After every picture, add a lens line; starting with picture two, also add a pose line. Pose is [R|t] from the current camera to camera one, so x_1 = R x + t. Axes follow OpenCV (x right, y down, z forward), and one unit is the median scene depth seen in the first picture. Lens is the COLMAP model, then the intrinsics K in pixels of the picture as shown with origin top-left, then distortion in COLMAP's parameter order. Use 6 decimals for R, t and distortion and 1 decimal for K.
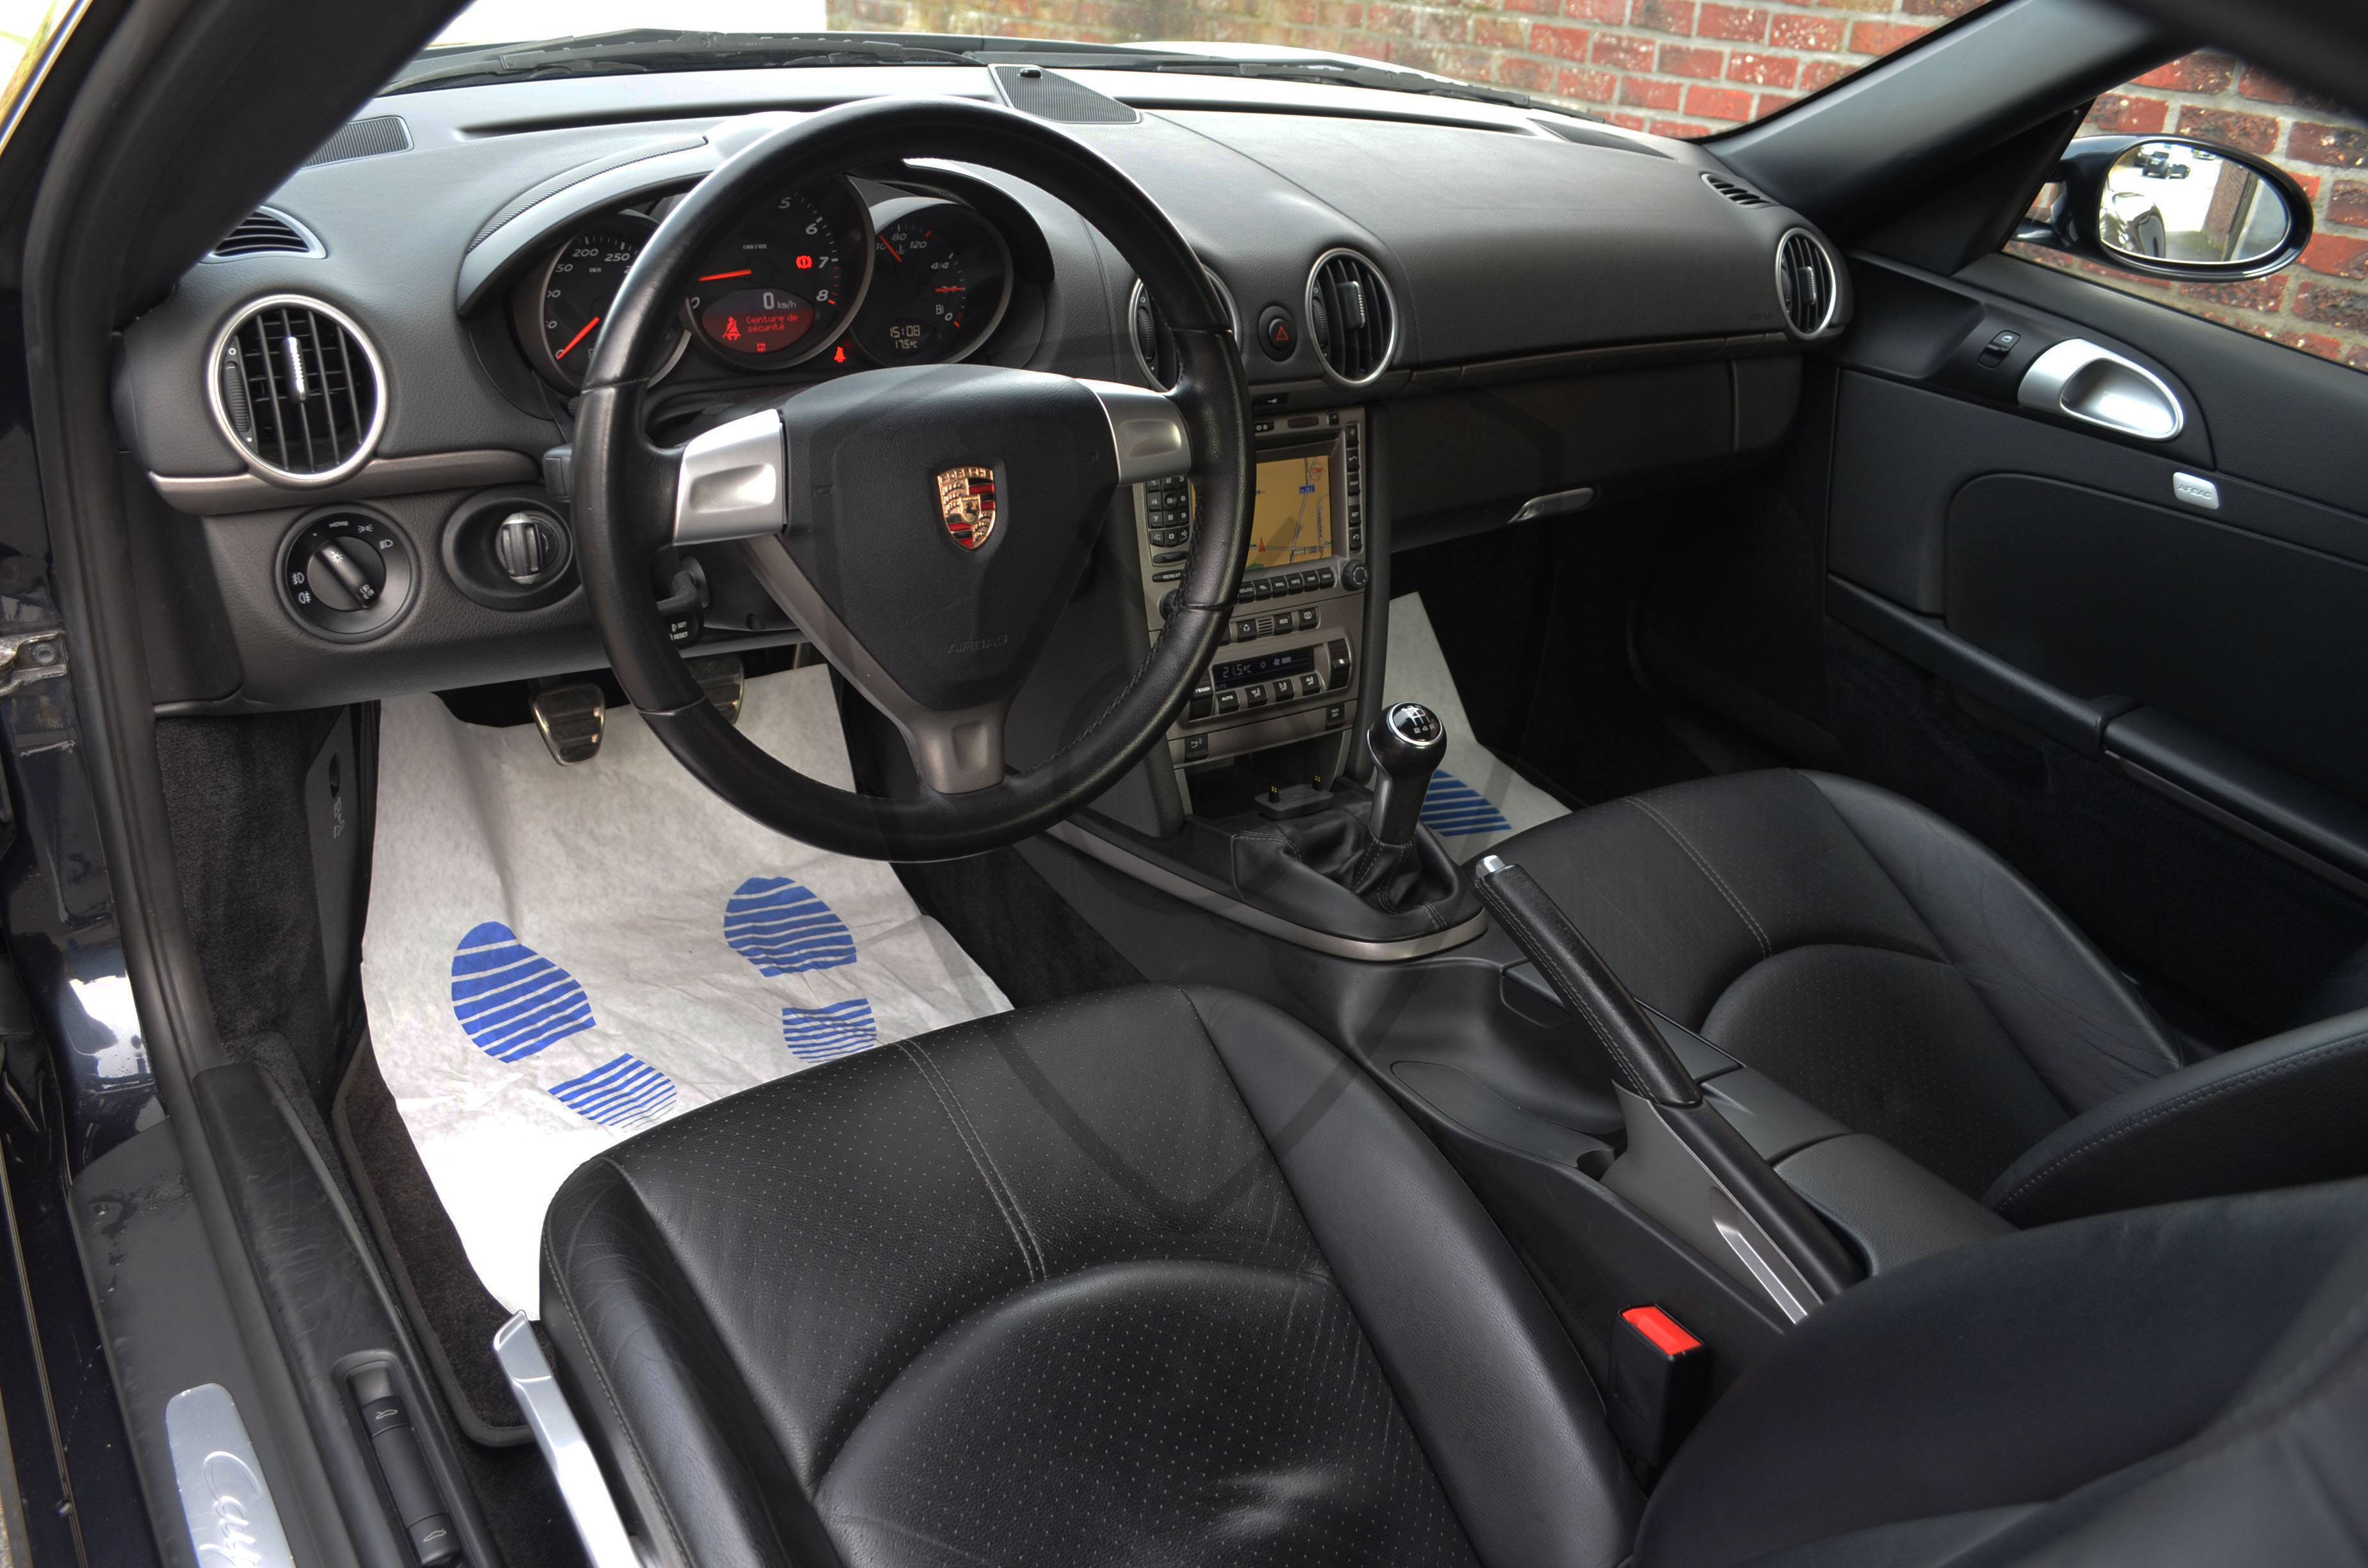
lens RADIAL K [[1841.7, 0, 1164.3], [0, 1841.7, 789.6], [0, 0, 1]] dist [-0.078034, 0.016957]
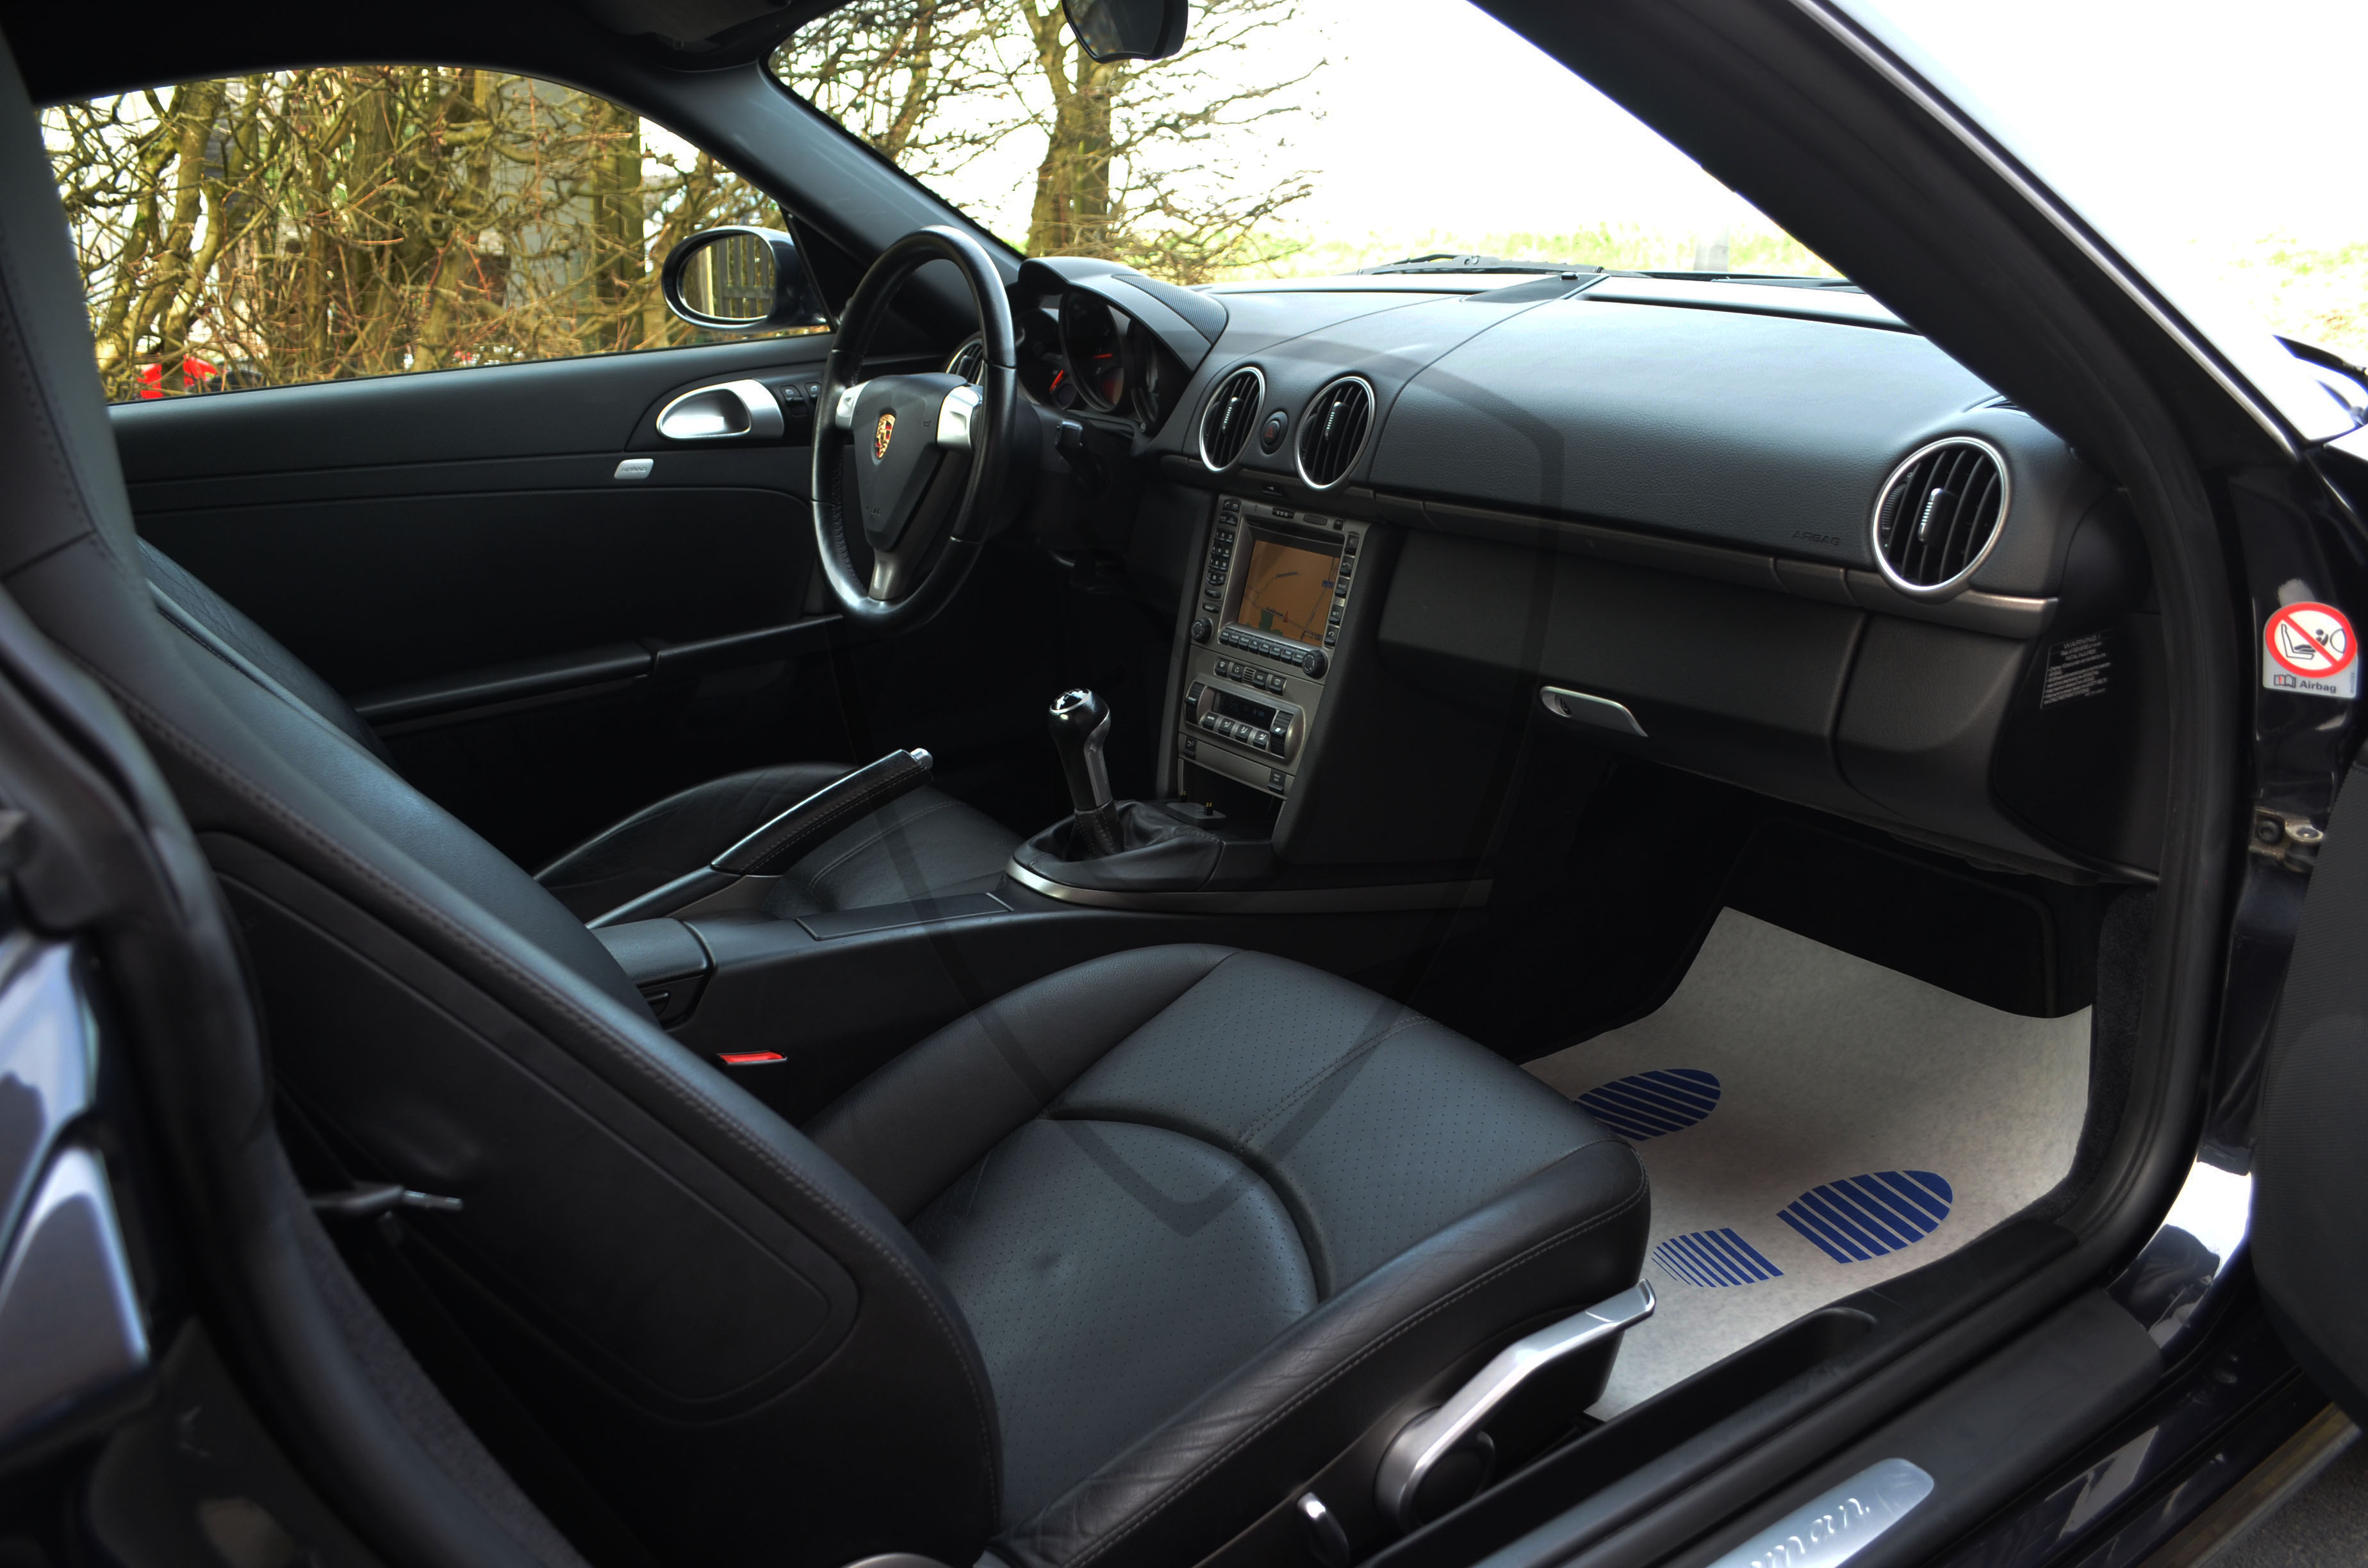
lens RADIAL K [[1841.7, 0, 1190.4], [0, 1841.7, 787.6], [0, 0, 1]] dist [-0.078034, 0.016957]
pose [[0.011542, 0.225058, -0.974277, 1.221432], [-0.449724, 0.871404, 0.195967, -0.239441], [0.893093, 0.435894, 0.111272, 0.855081]]
